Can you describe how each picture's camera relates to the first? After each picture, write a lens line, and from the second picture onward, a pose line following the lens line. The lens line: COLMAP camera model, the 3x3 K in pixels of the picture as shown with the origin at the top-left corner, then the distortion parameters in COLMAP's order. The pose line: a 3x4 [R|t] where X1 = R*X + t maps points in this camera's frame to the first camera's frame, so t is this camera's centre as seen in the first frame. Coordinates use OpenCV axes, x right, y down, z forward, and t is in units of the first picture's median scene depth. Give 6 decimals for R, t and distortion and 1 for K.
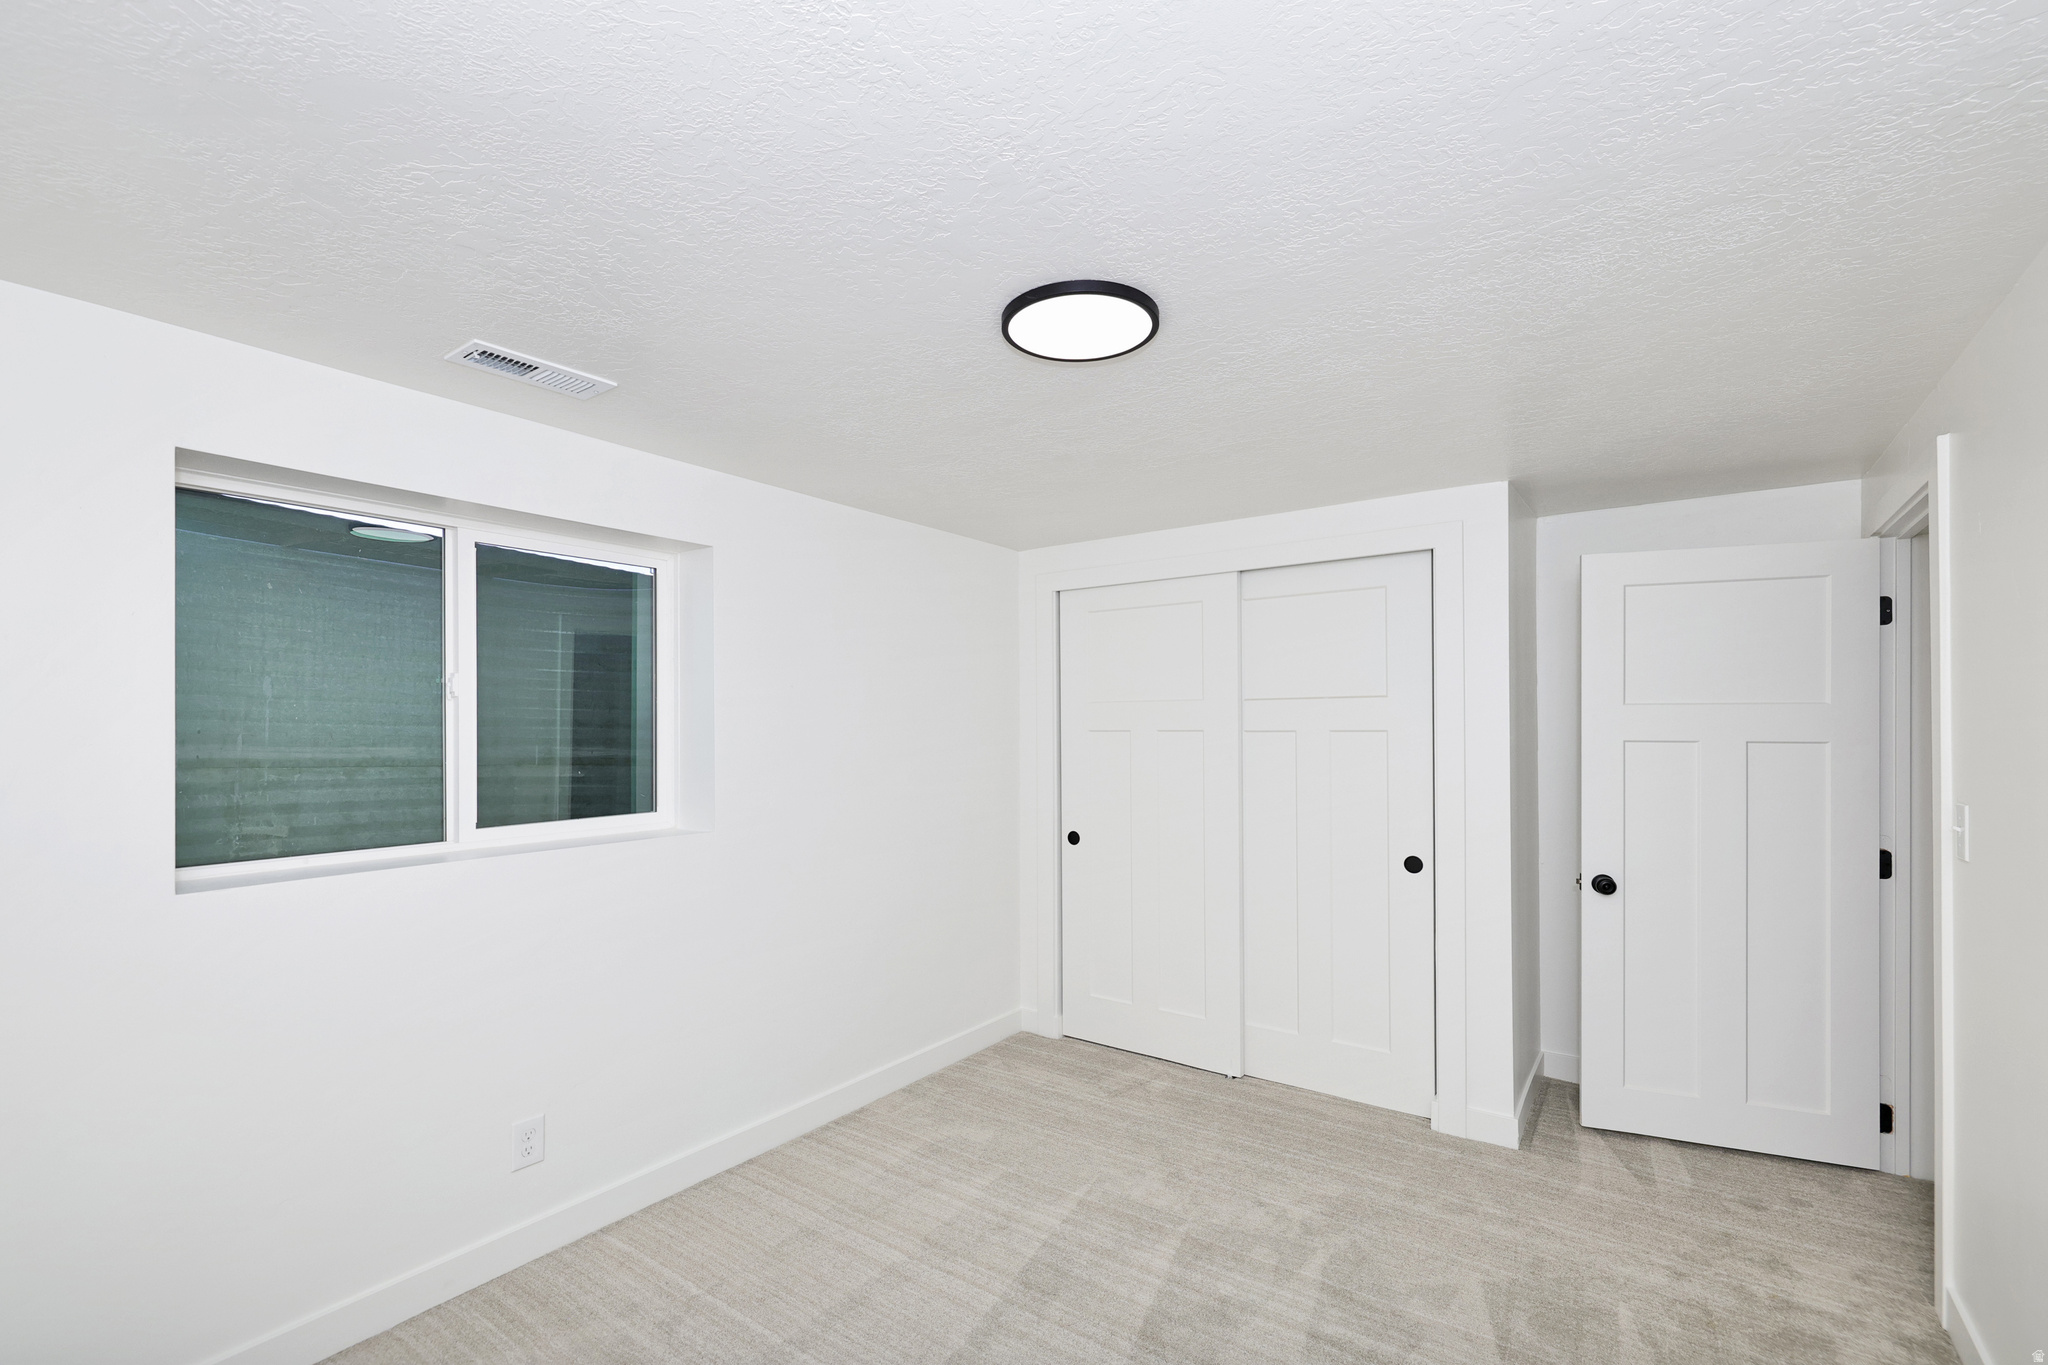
lens RADIAL K [[856.4, 0, 1025.4], [0, 856.4, 718.6], [0, 0, 1]] dist [-0.000518, 0.000207]
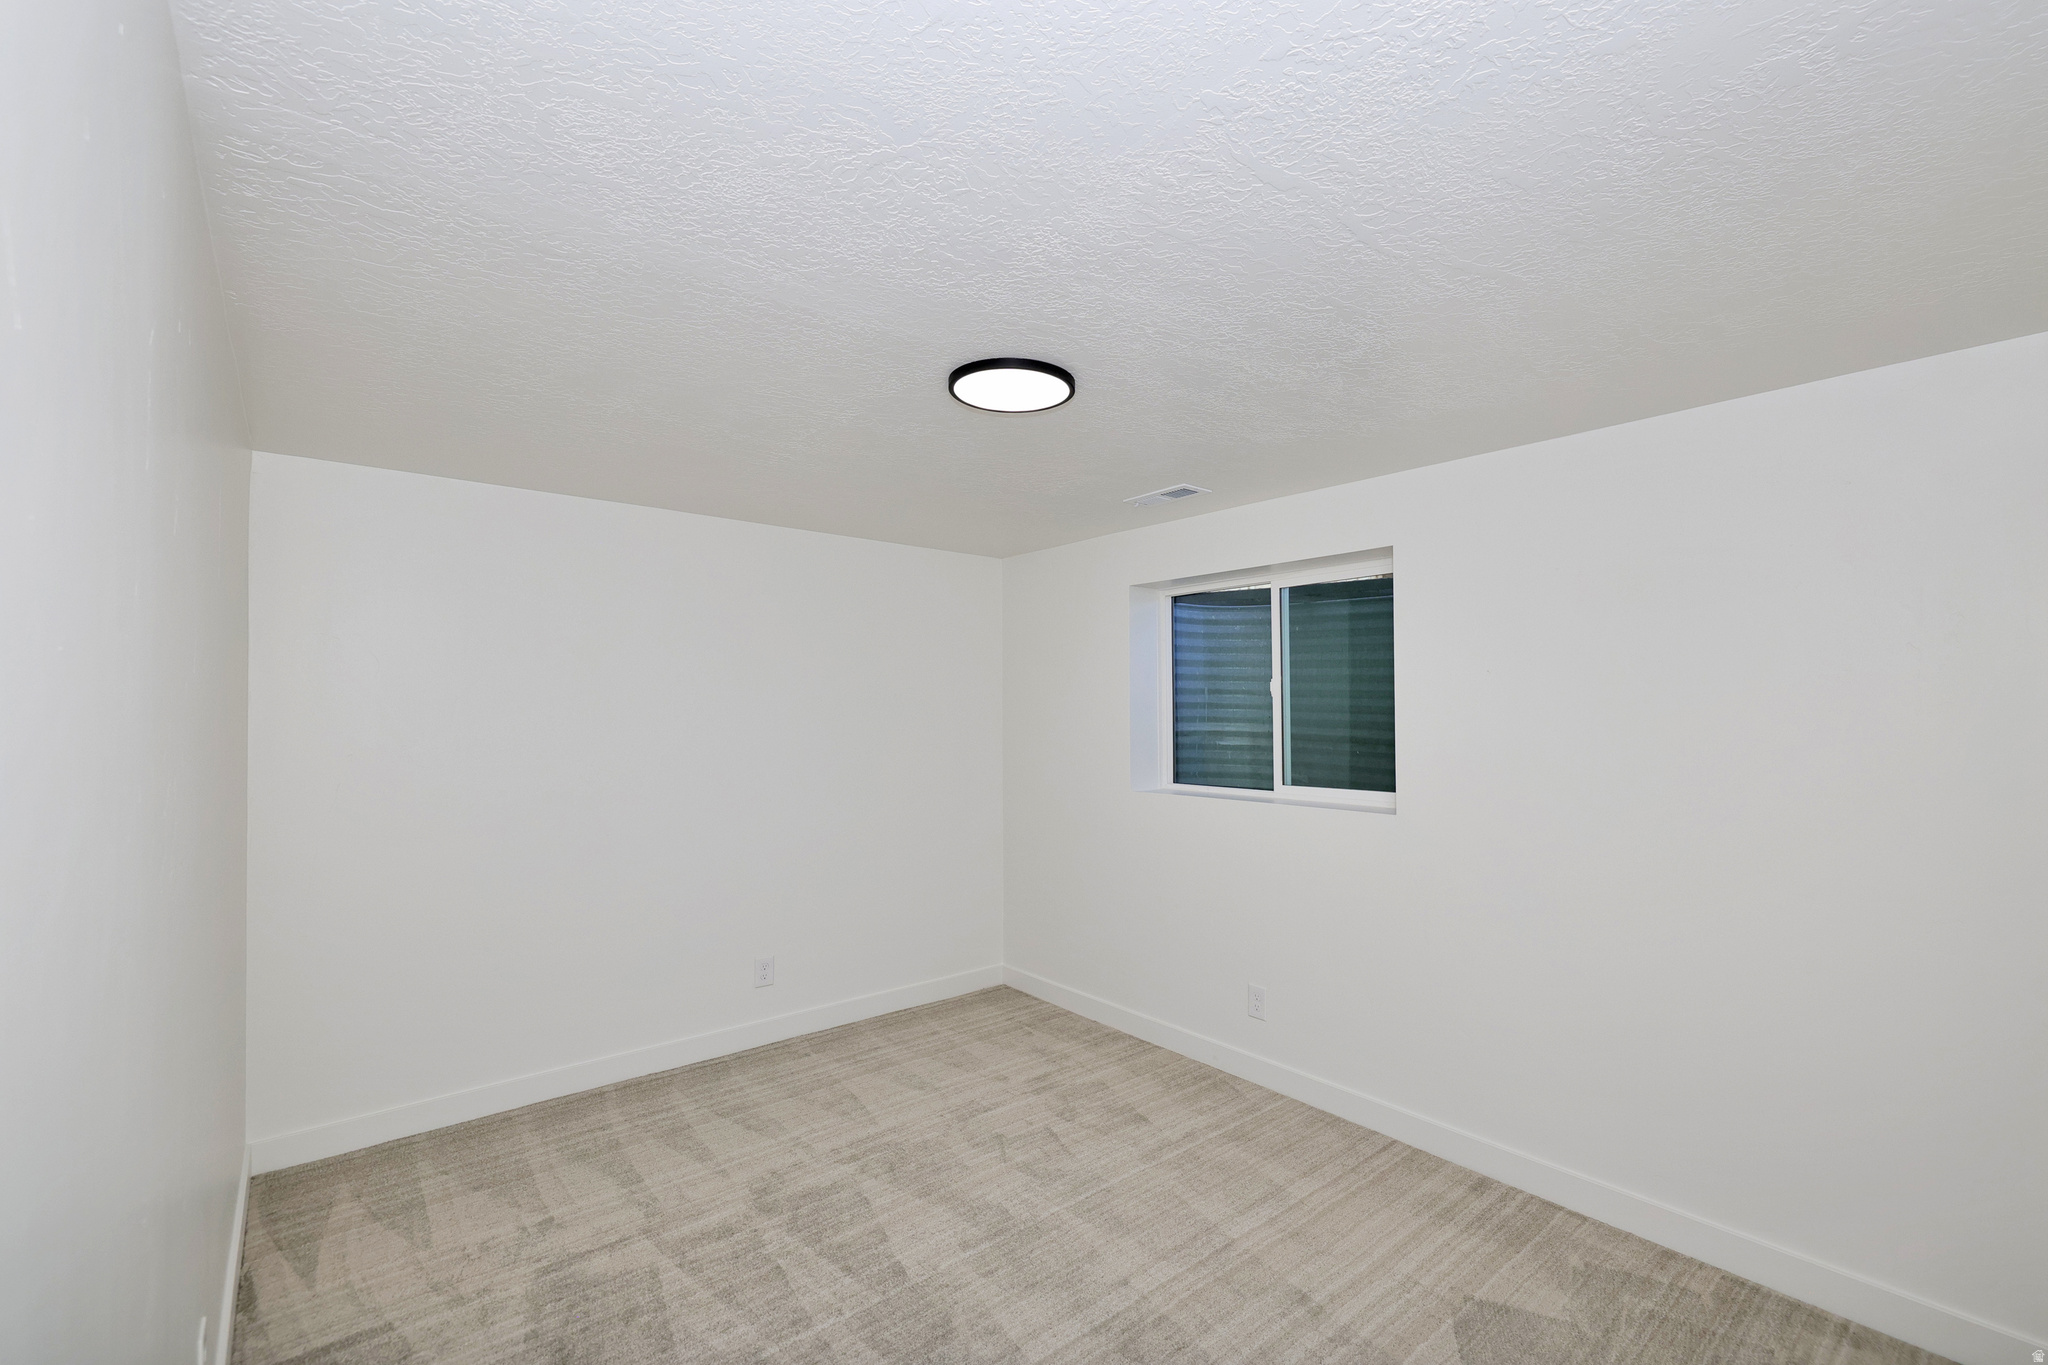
lens RADIAL K [[888.1, 0, 1019.5], [0, 888.1, 710.4], [0, 0, 1]] dist [0.011798, -0.000065]
pose [[-0.238991, -0.004570, -0.971011, 0.937445], [0.001754, 0.999985, -0.005138, 0.010657], [0.971020, -0.002931, -0.238979, 0.935173]]
